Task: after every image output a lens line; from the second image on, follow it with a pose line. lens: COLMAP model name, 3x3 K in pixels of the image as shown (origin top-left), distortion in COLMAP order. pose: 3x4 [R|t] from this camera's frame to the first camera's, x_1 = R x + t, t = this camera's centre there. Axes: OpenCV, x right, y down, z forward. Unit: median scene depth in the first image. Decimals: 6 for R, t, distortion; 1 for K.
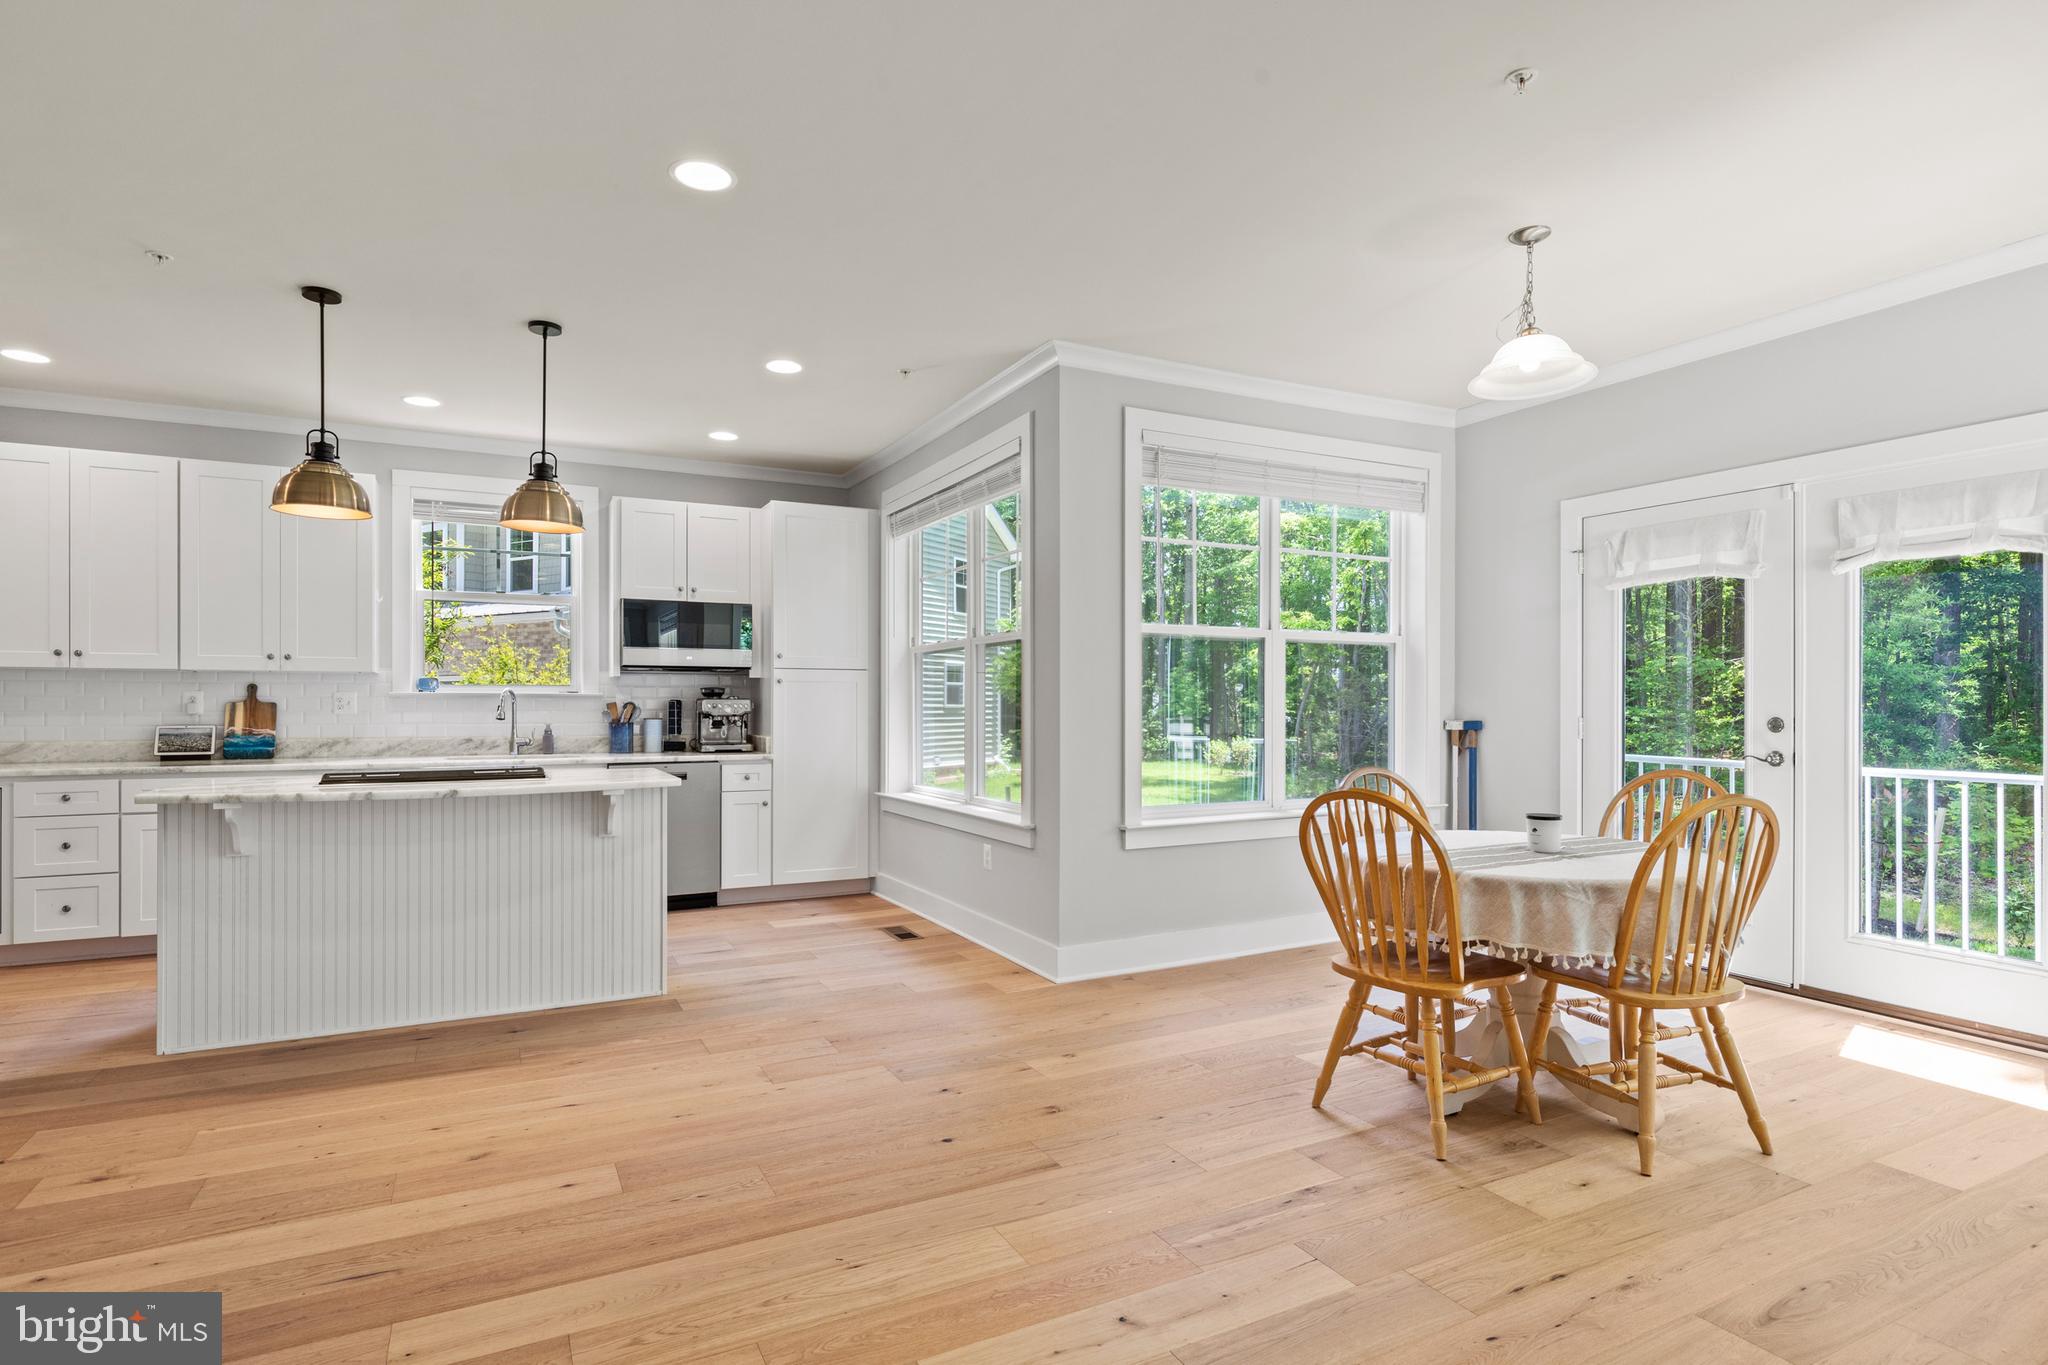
lens RADIAL K [[1044.4, 0, 1017.6], [0, 1044.4, 690.6], [0, 0, 1]] dist [-0.000816, -0.001539]
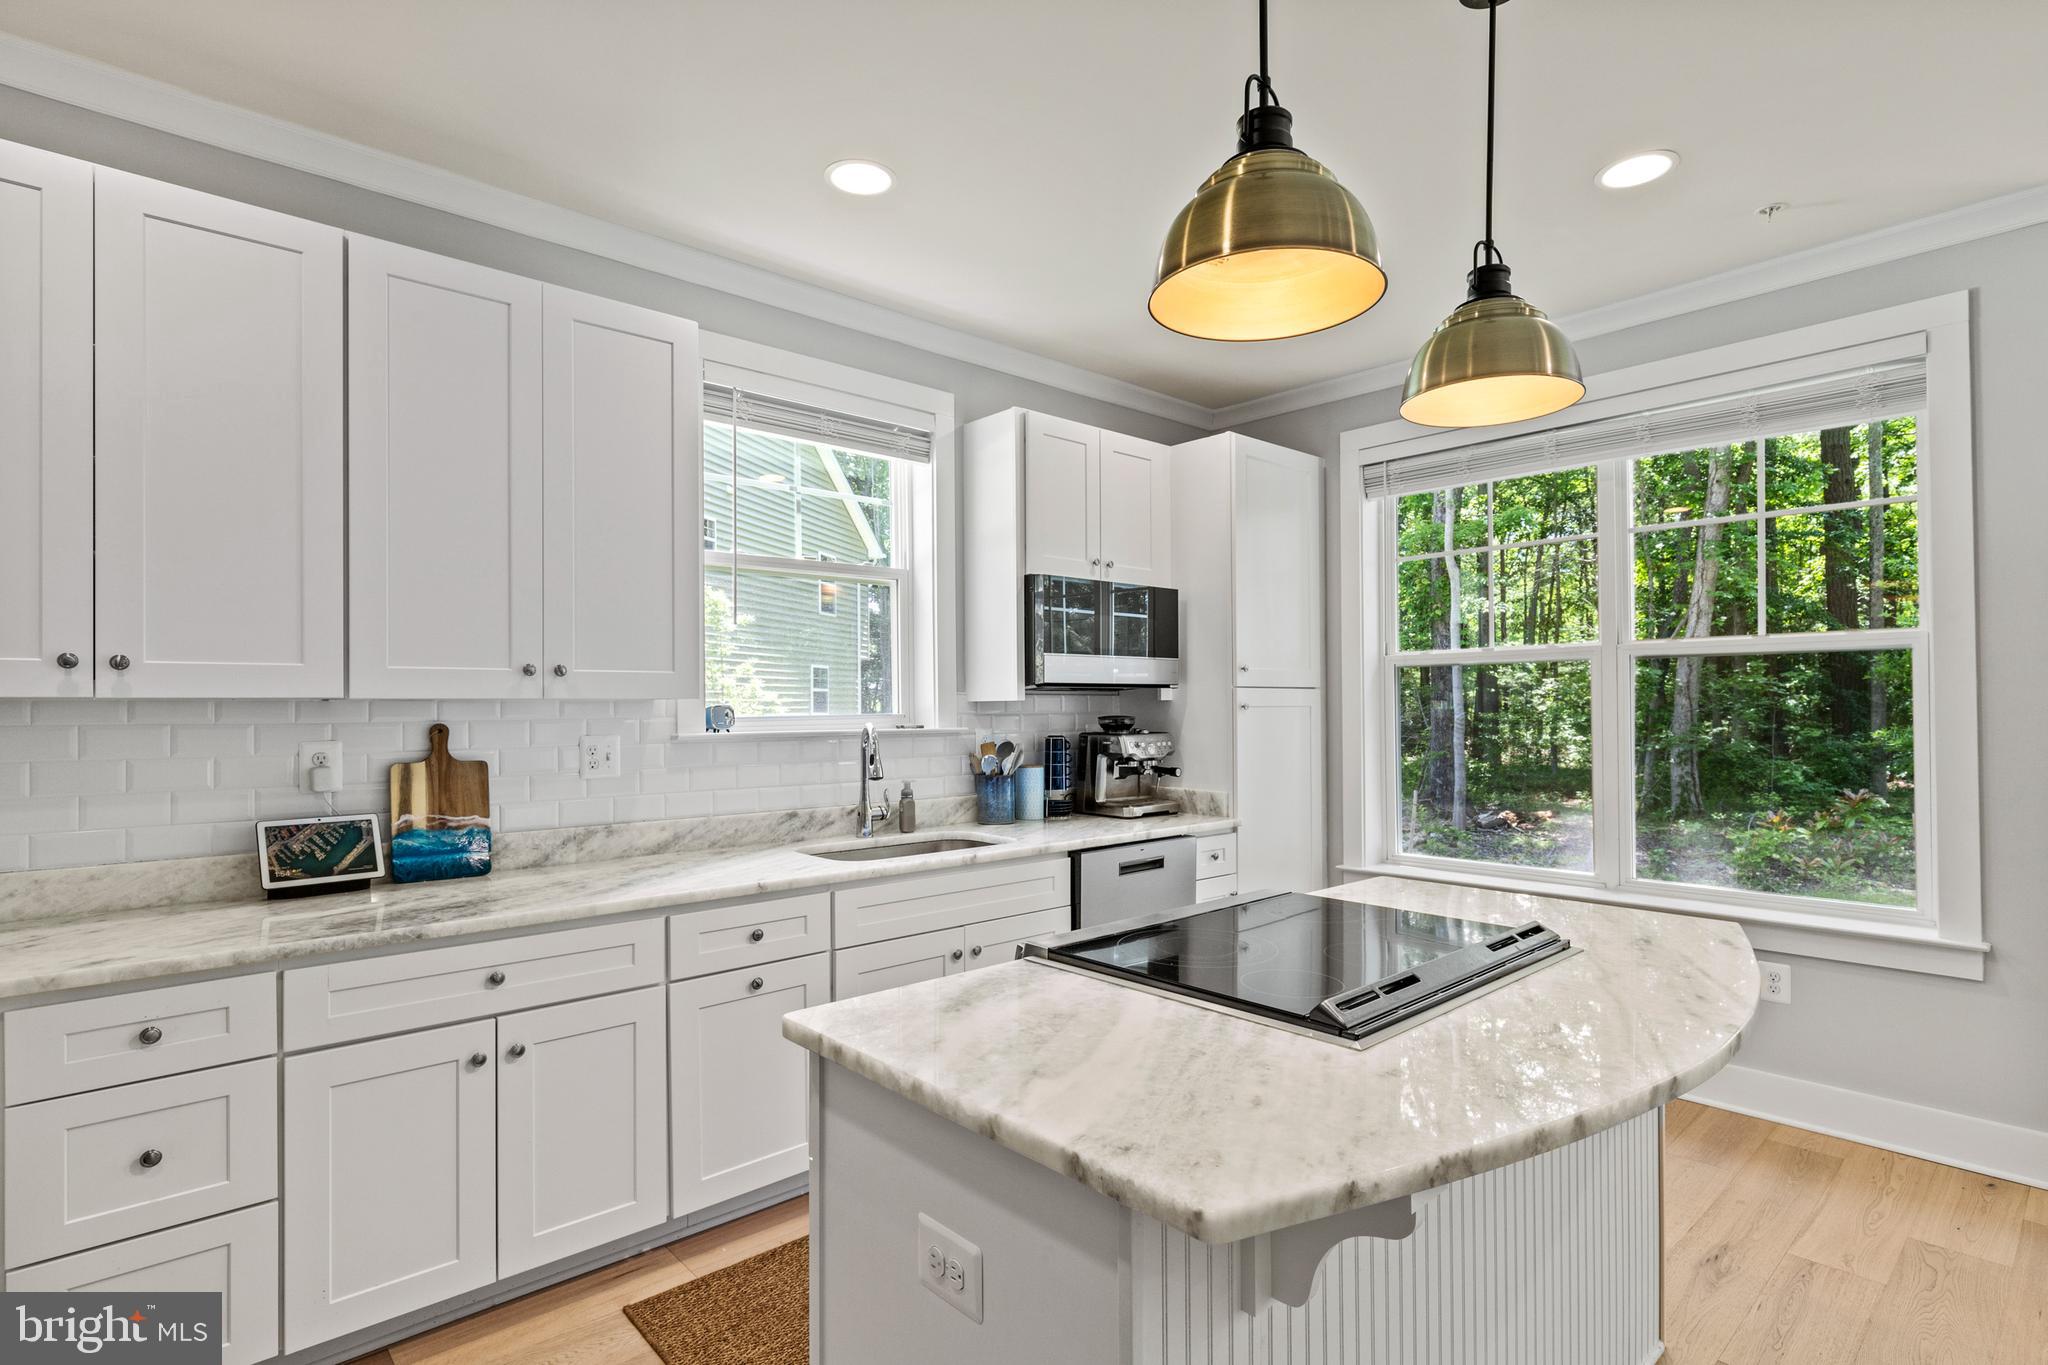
lens RADIAL K [[1019.0, 0, 1023.2], [0, 1019.0, 687.3], [0, 0, 1]] dist [-0.003112, -0.000210]
pose [[0.966068, -0.000728, 0.258286, -0.592109], [0.001675, 0.999993, -0.003446, -0.021620], [-0.258281, 0.003762, 0.966062, 0.466704]]
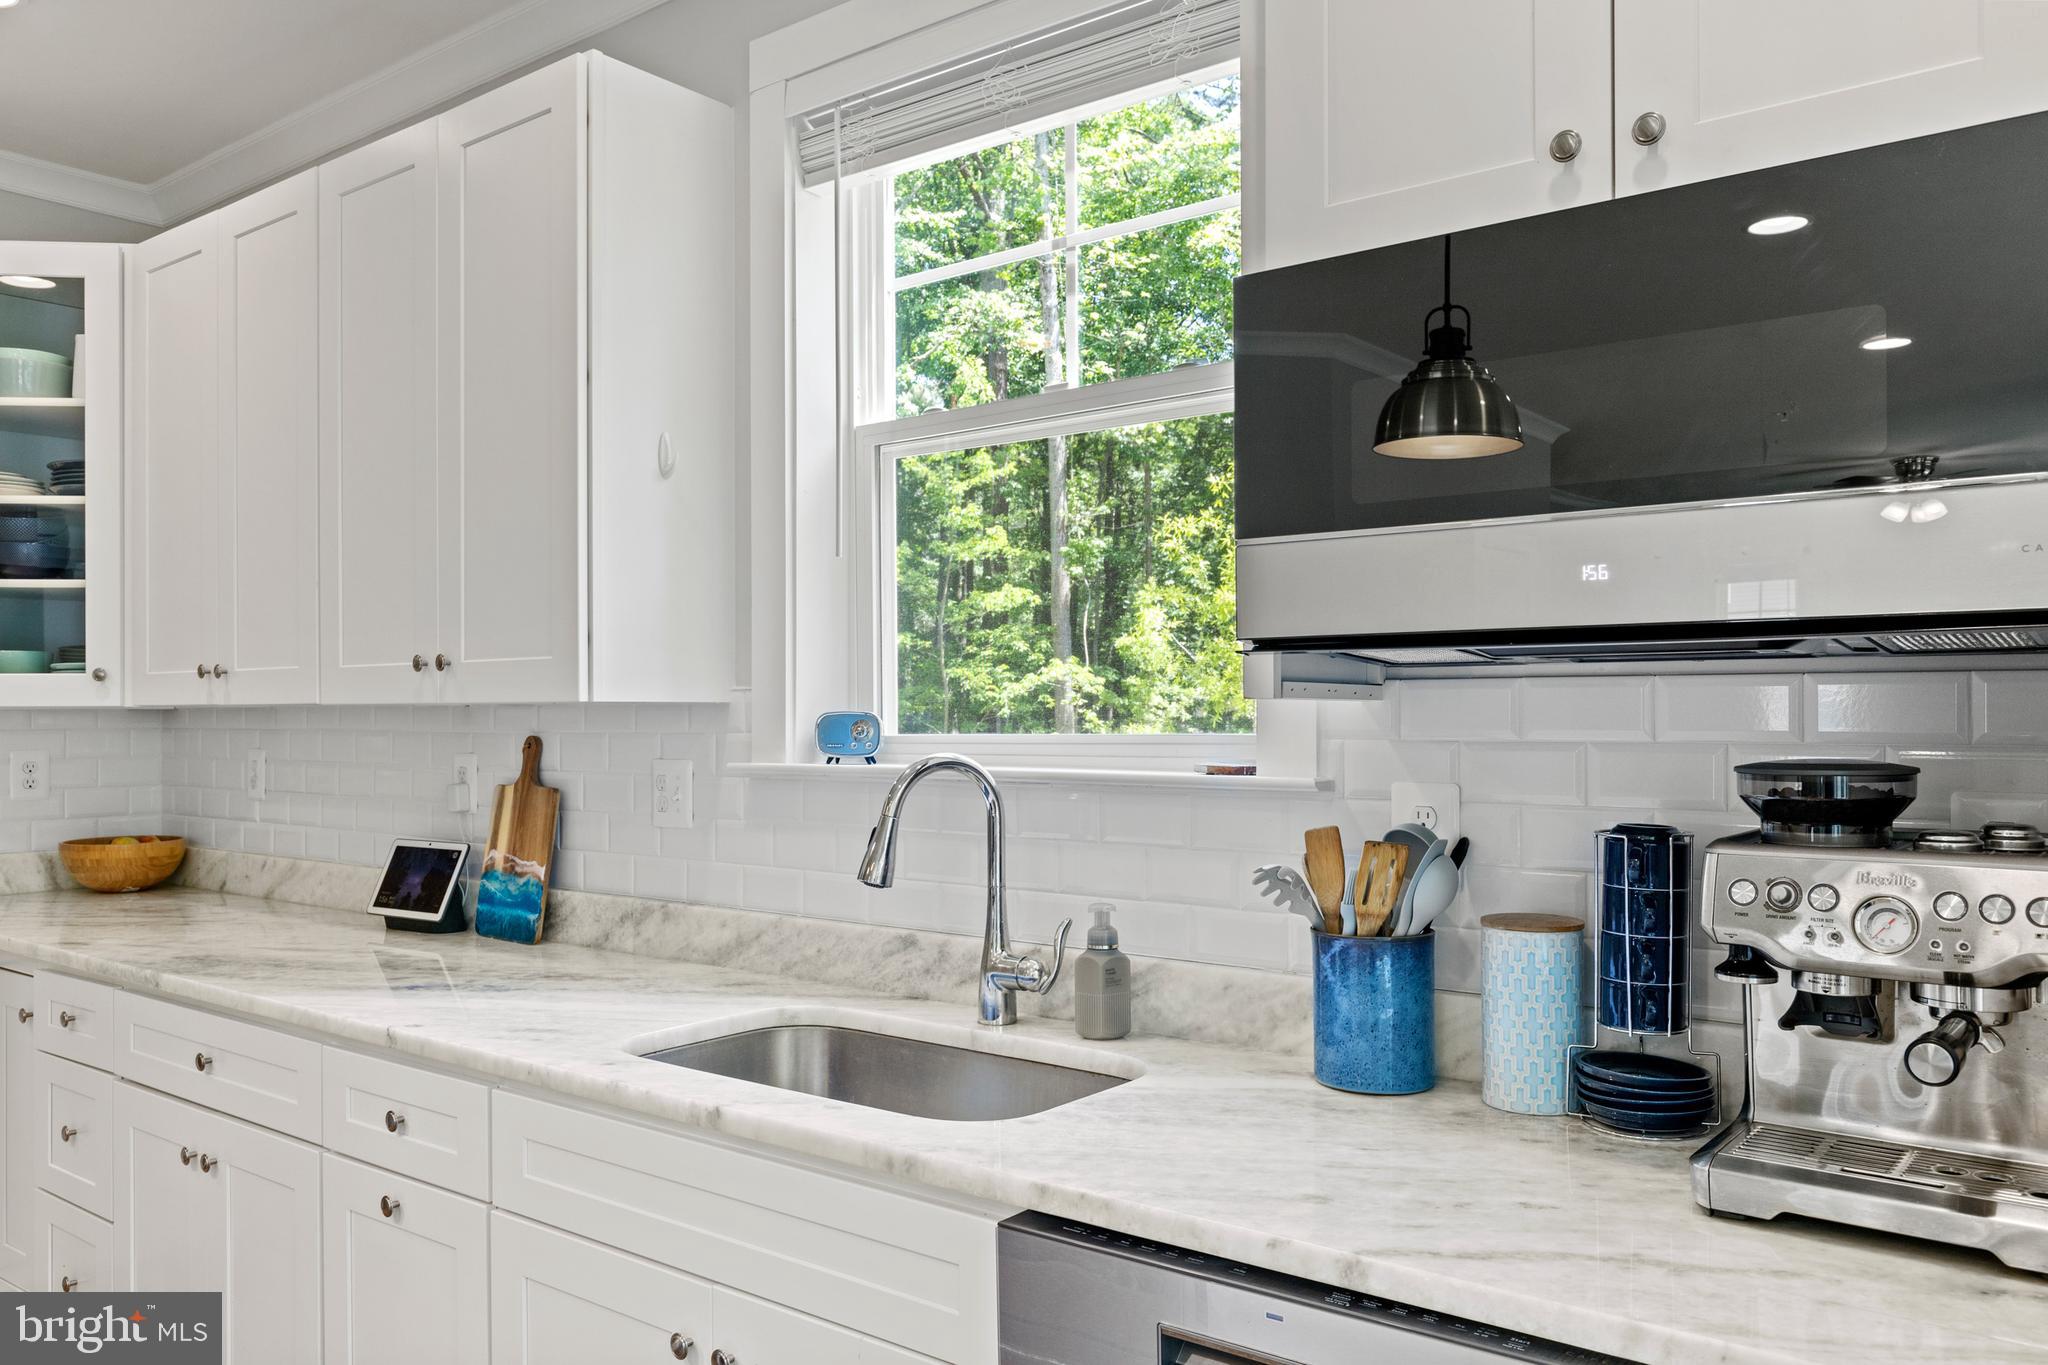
lens RADIAL K [[1524.5, 0, 1025.9], [0, 1524.5, 705.0], [0, 0, 1]] dist [0.006033, 0.001214]
pose [[0.427431, -0.005452, -0.904031, -0.162853], [0.013695, 0.999906, 0.000445, -0.015683], [0.903944, -0.012571, 0.427466, 0.926972]]
